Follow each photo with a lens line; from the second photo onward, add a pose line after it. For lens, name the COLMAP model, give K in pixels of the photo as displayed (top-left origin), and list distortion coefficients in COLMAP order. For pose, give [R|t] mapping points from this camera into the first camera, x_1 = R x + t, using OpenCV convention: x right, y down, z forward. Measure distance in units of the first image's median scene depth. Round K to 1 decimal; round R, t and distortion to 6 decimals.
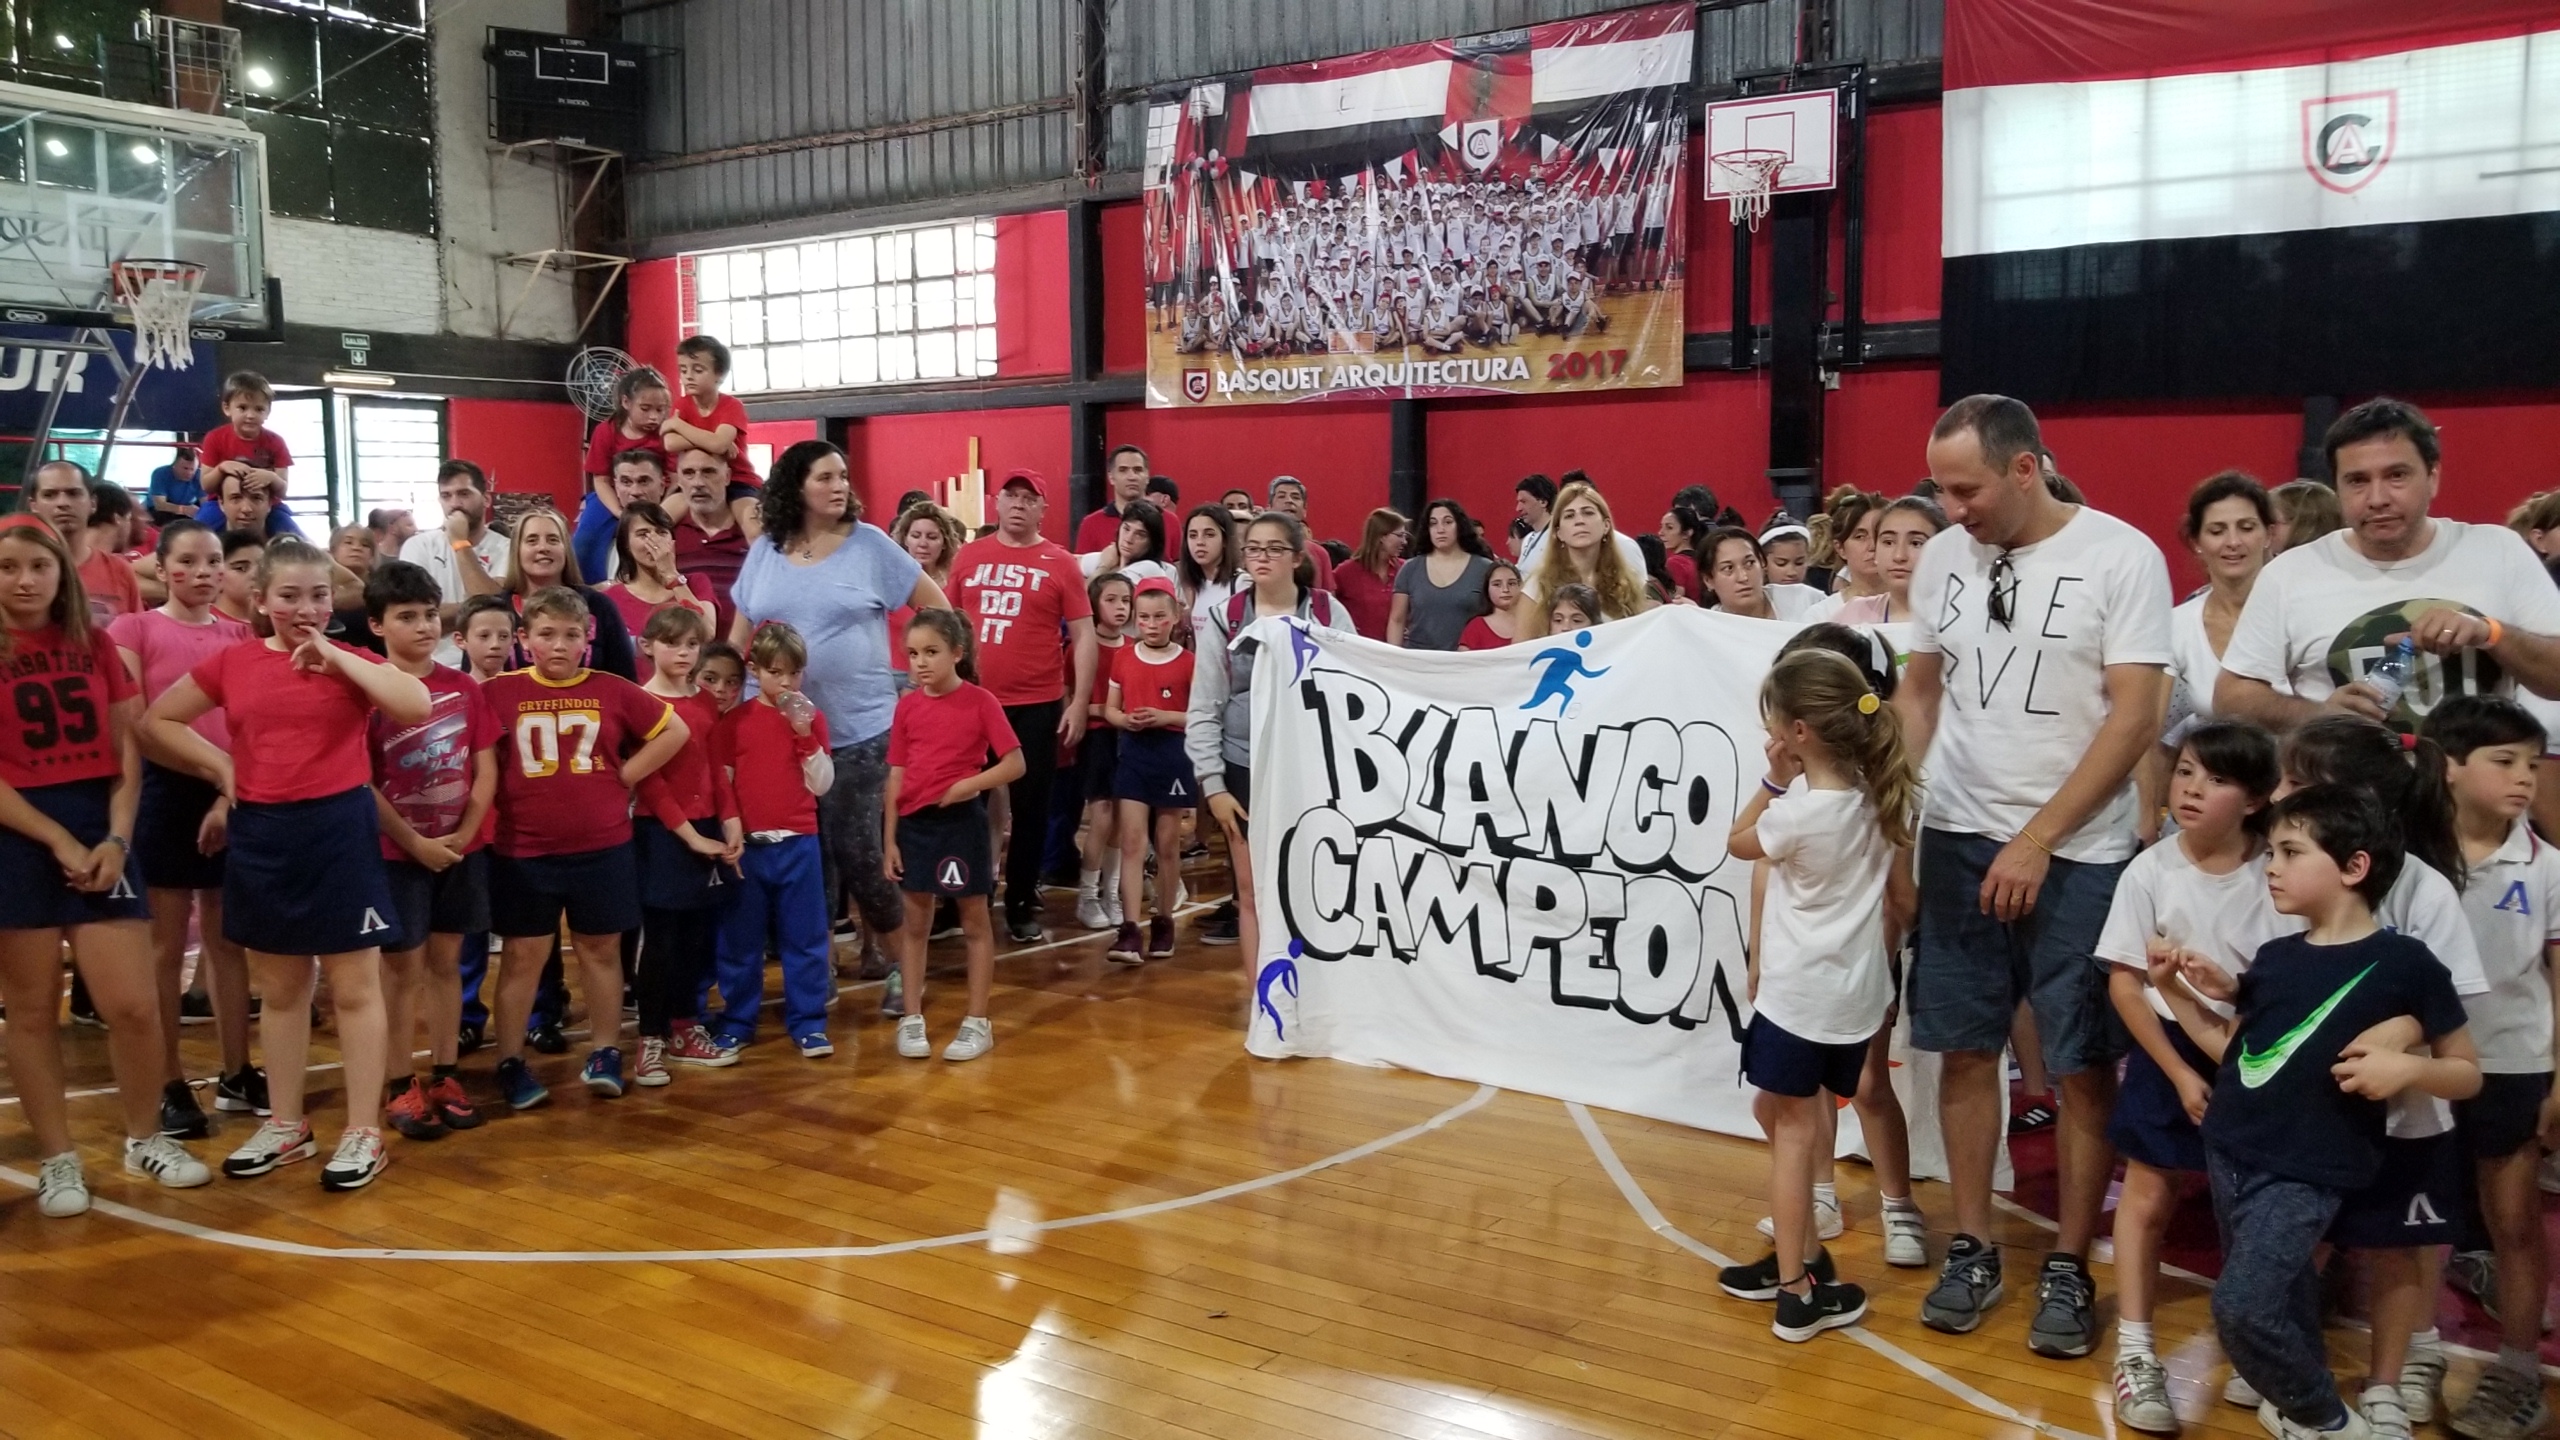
lens RADIAL K [[2108.5, 0, 1294.1], [0, 2108.5, 719.1], [0, 0, 1]] dist [0.017396, -0.042300]
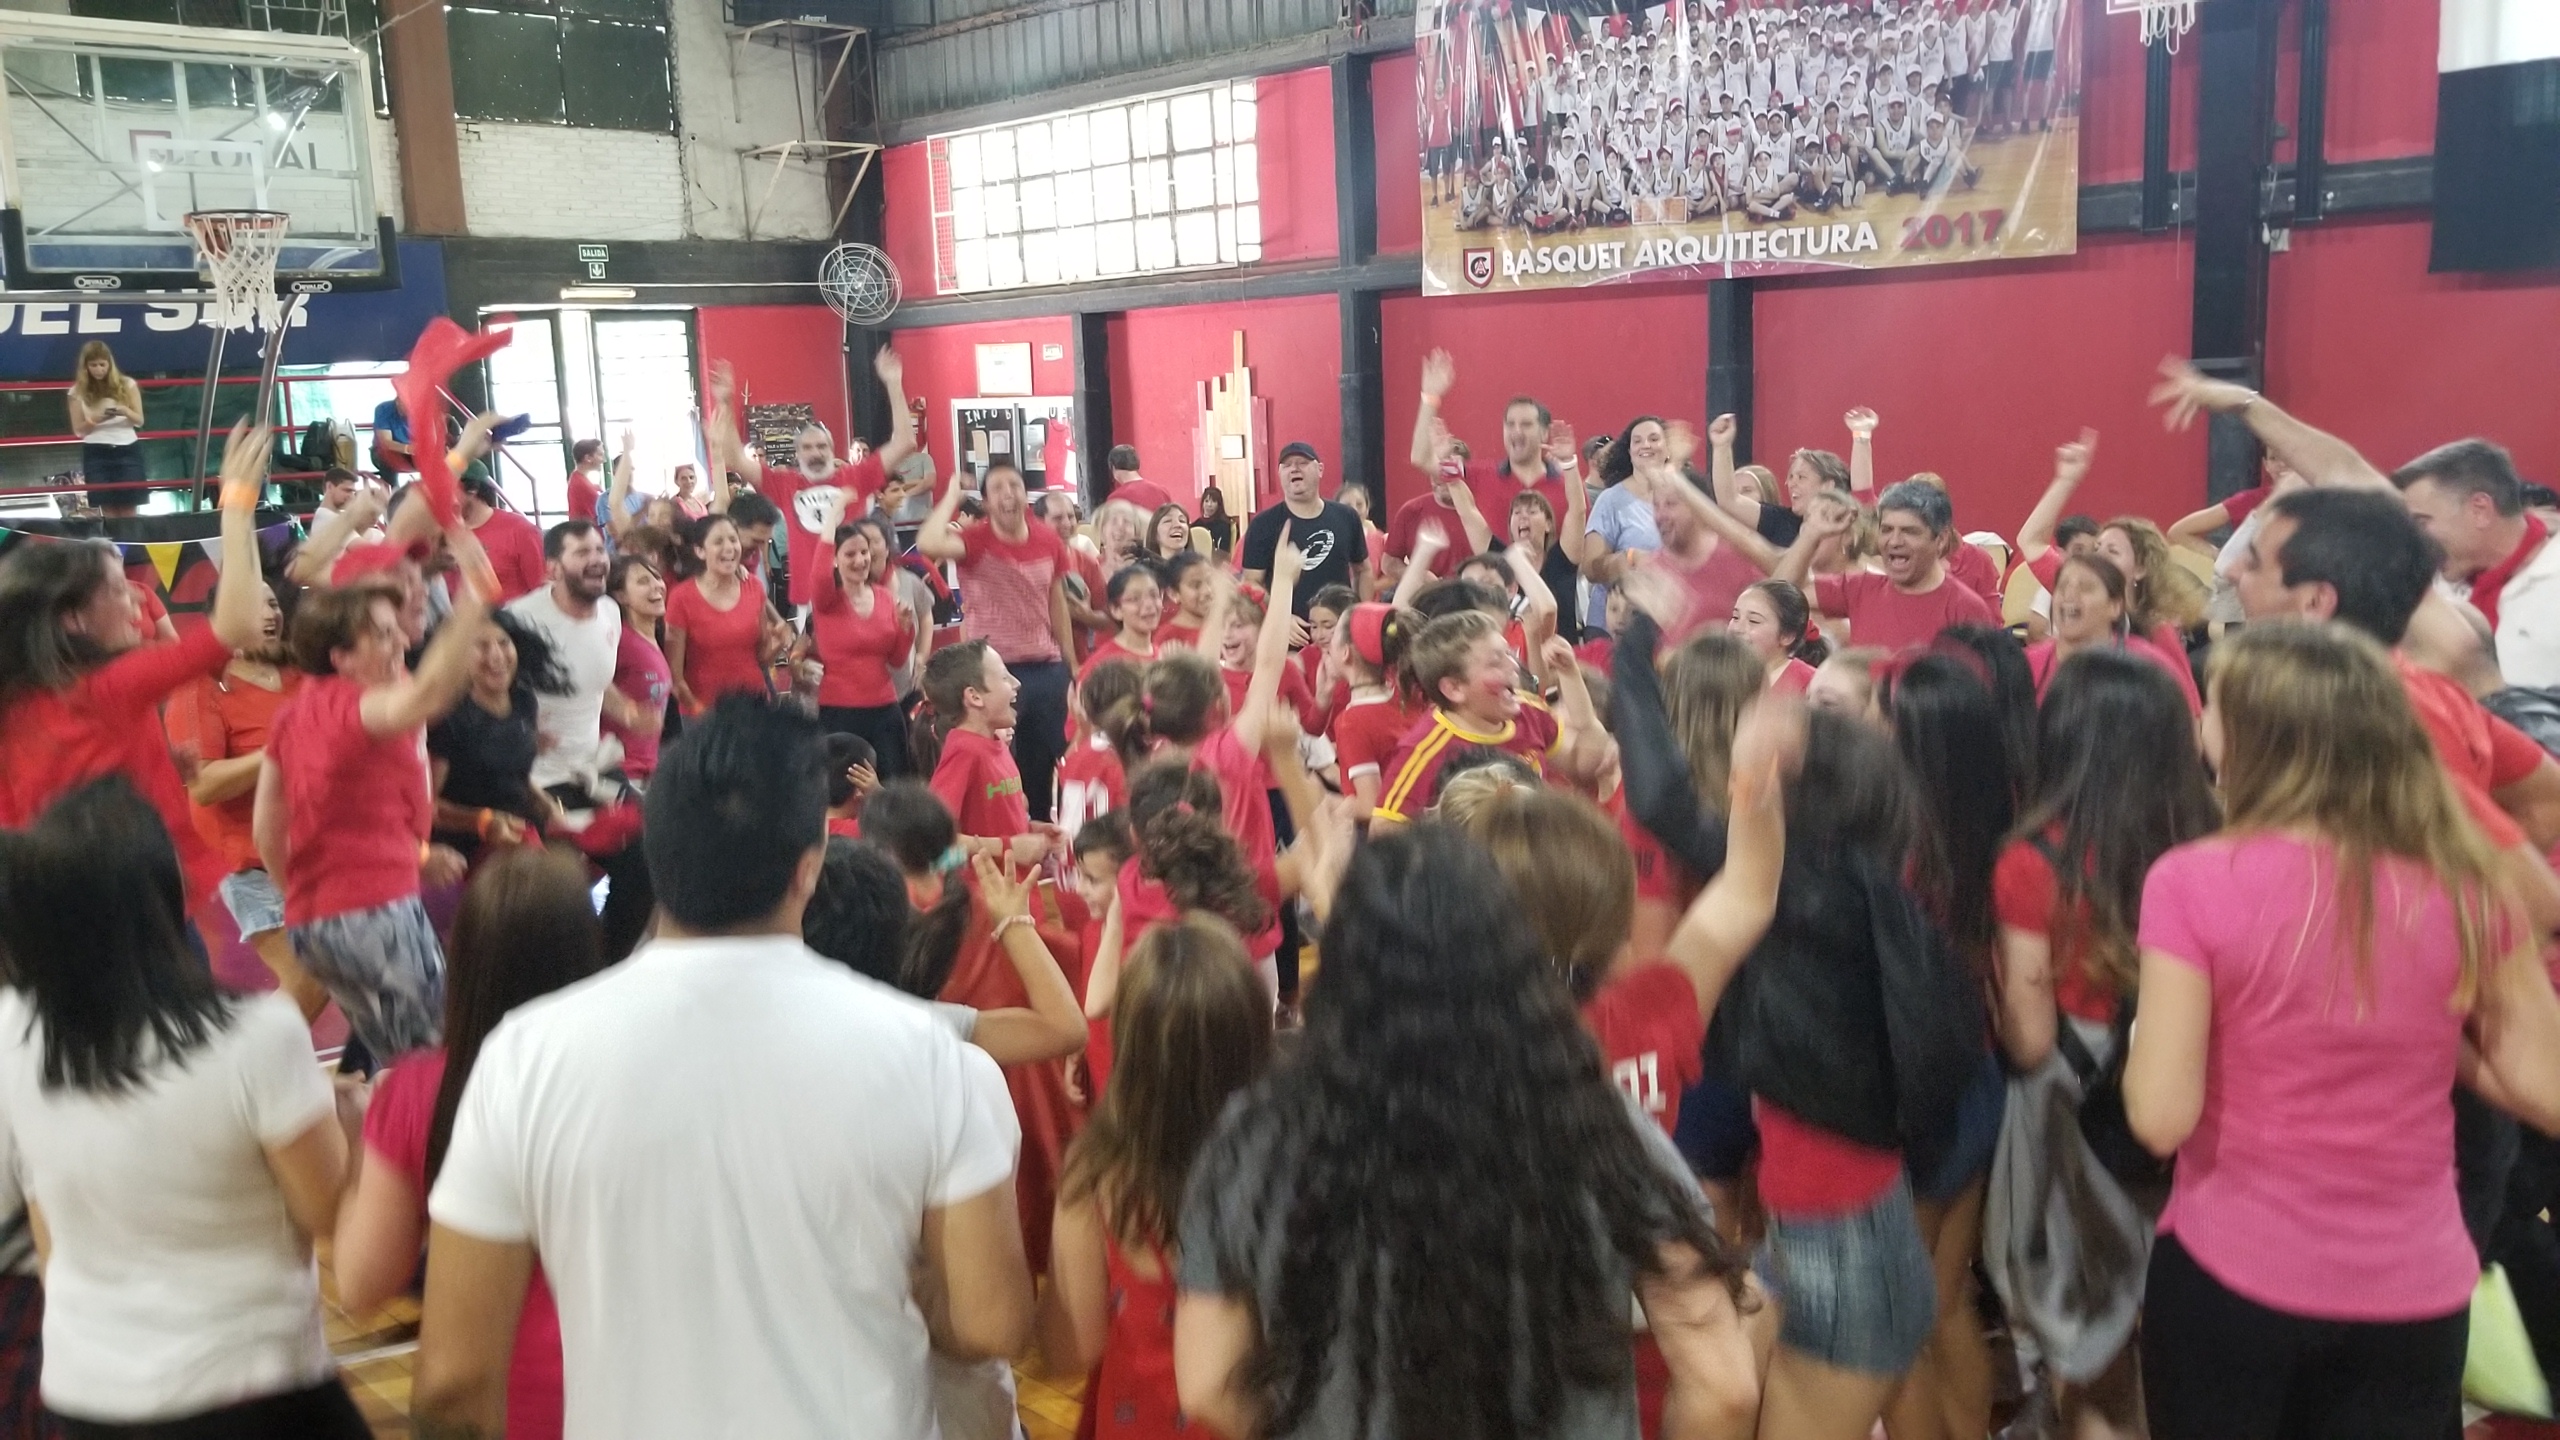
lens RADIAL K [[2108.5, 0, 1262.9], [0, 2108.5, 700.8], [0, 0, 1]] dist [0.017396, -0.042300]
pose [[0.980908, -0.002812, -0.194451, 0.032590], [0.016590, 0.997460, 0.069263, -0.042673], [0.193762, -0.071167, 0.978464, 0.131381]]
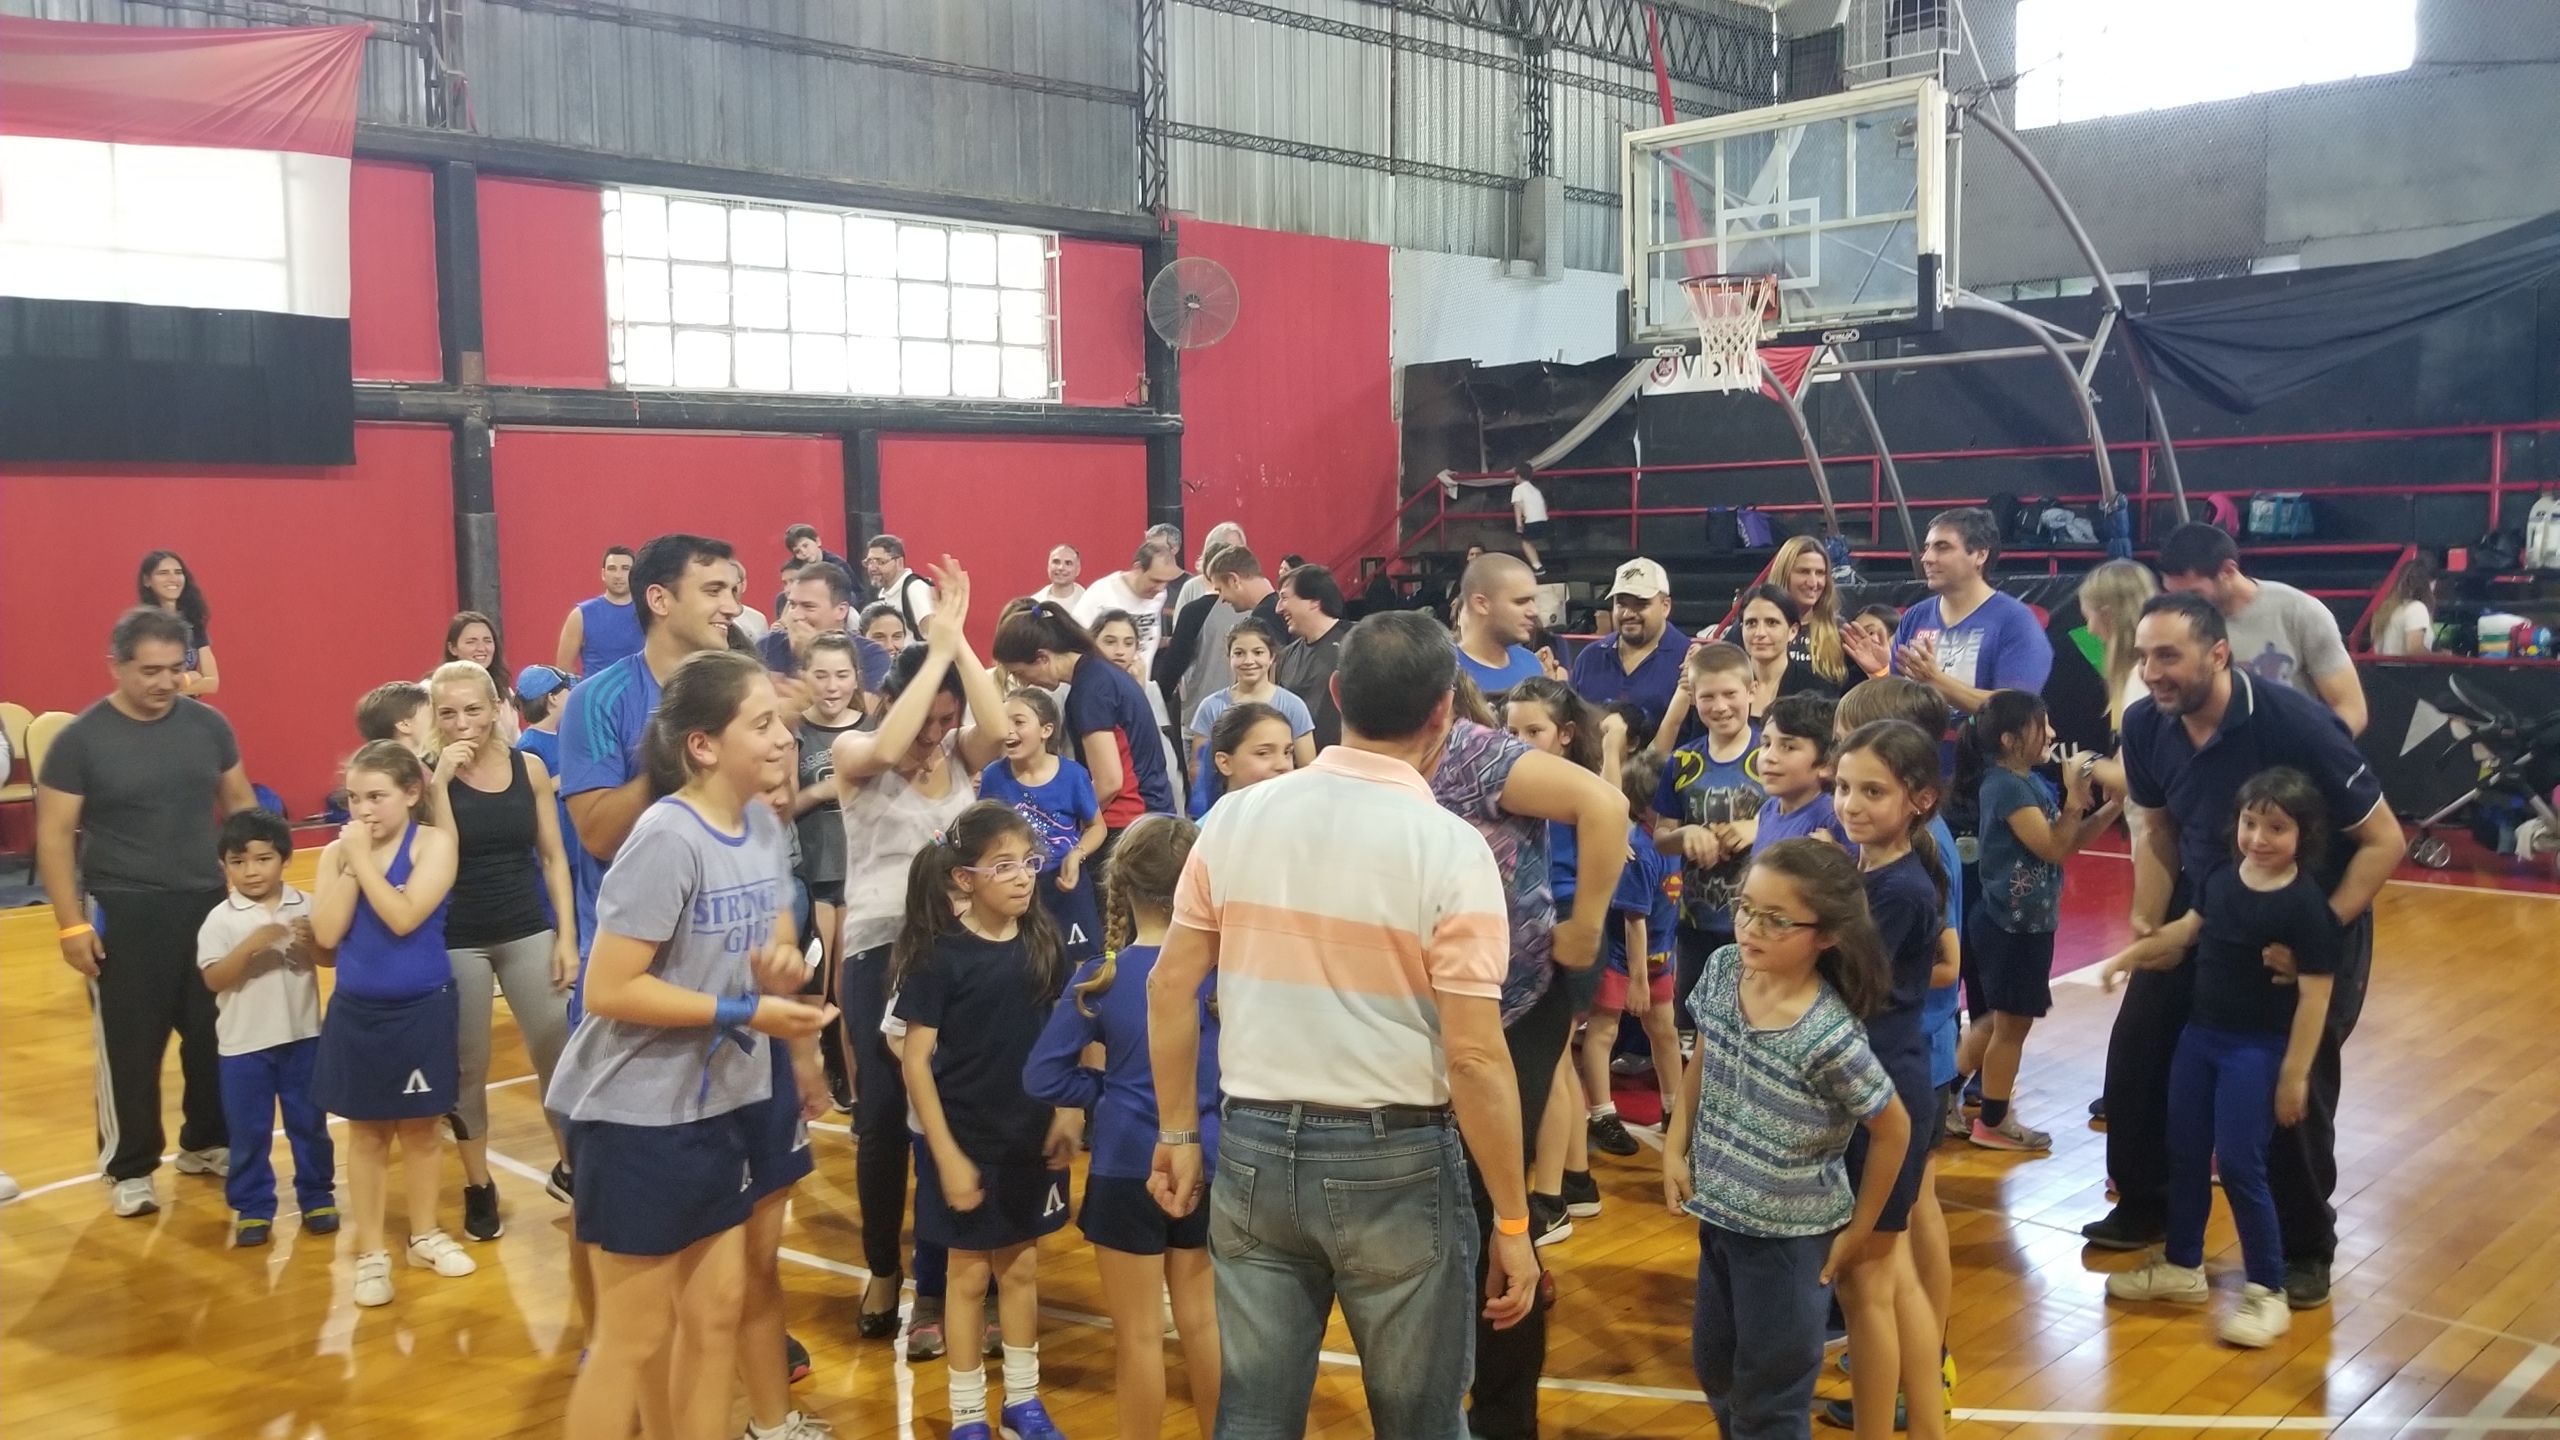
lens RADIAL K [[2108.5, 0, 1268.8], [0, 2108.5, 730.3], [0, 0, 1]] dist [0.017396, -0.042300]
pose [[0.199820, -0.072052, 0.977180, -1.111452], [0.111186, 0.992518, 0.050447, -0.056716], [-0.973504, 0.098568, 0.206336, 0.763281]]
